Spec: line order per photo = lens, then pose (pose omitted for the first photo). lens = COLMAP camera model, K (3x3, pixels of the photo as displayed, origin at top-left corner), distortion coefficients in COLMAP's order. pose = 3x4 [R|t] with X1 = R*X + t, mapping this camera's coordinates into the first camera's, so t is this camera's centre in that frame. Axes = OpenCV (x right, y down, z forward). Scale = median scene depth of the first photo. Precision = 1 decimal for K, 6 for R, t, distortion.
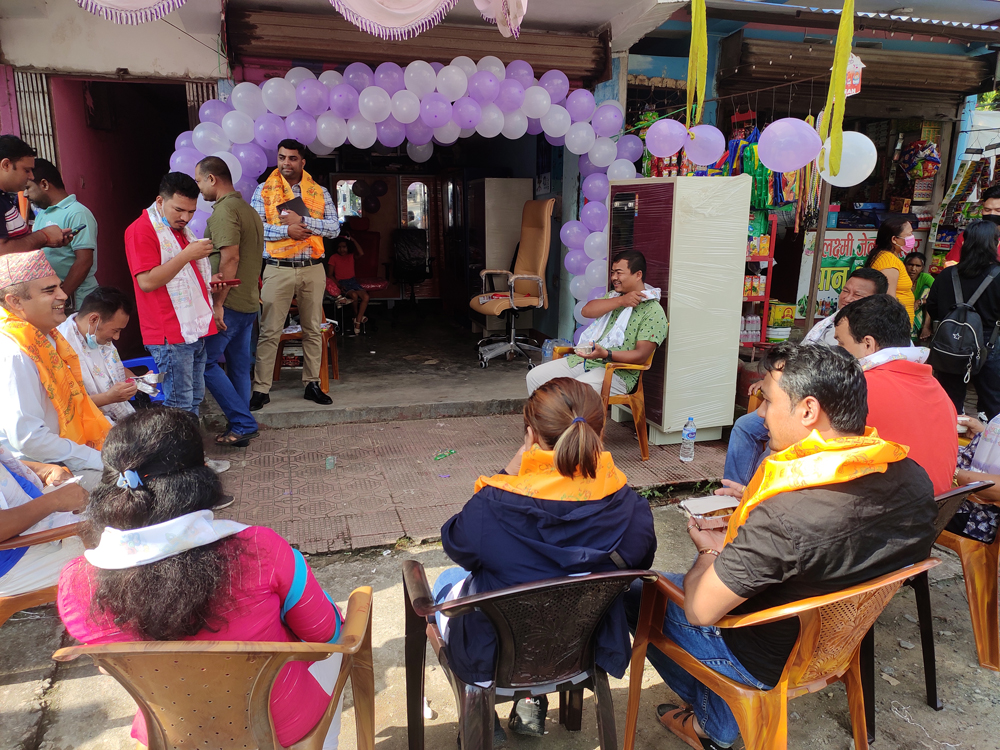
lens RADIAL K [[698.3, 0, 496.4], [0, 698.3, 373.4], [0, 0, 1]] dist [0.005324, -0.008556]
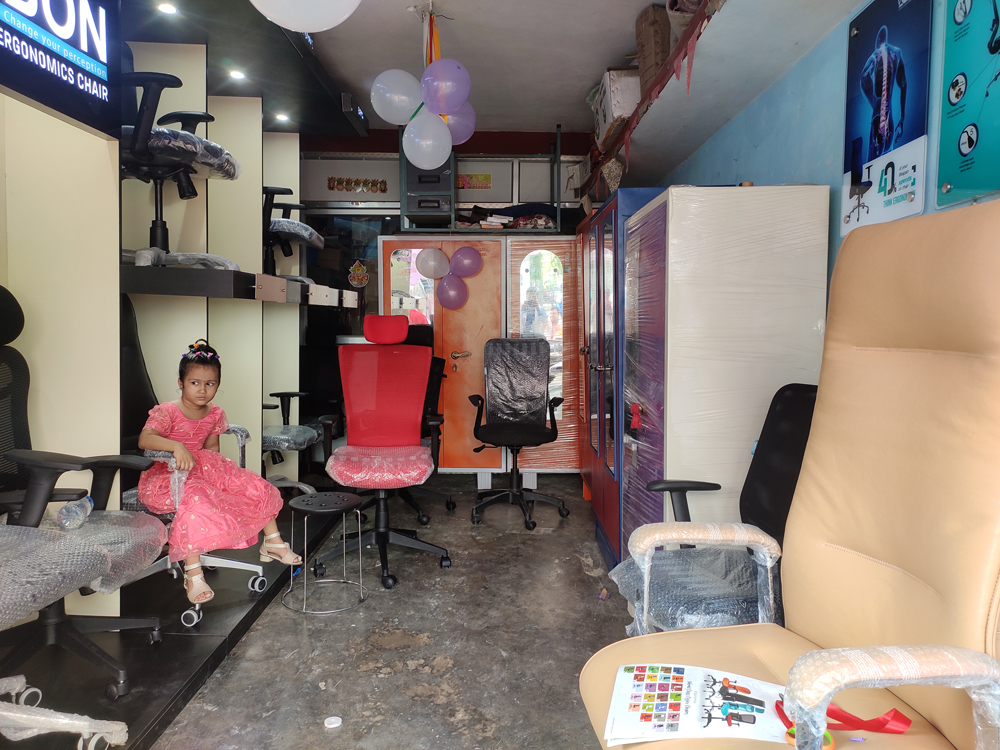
lens RADIAL K [[698.3, 0, 496.4], [0, 698.3, 373.4], [0, 0, 1]] dist [0.005324, -0.008556]
pose [[0.962779, 0.016156, -0.269807, -0.003613], [-0.055281, 0.988882, -0.138048, -0.111442], [0.264576, 0.147825, 0.952968, 0.520281]]
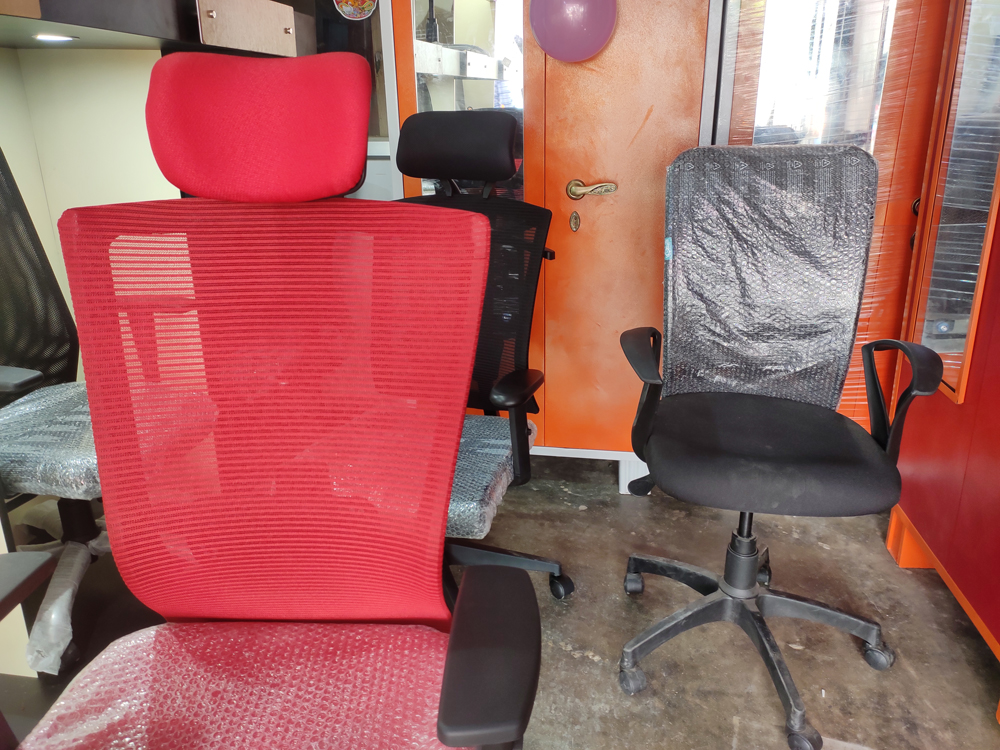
lens RADIAL K [[698.3, 0, 496.4], [0, 698.3, 373.4], [0, 0, 1]] dist [0.005324, -0.008556]
pose [[0.912748, 0.122353, -0.389771, -0.110985], [-0.065138, 0.985478, 0.156816, -0.173800], [0.403297, -0.117745, 0.907462, 0.810228]]
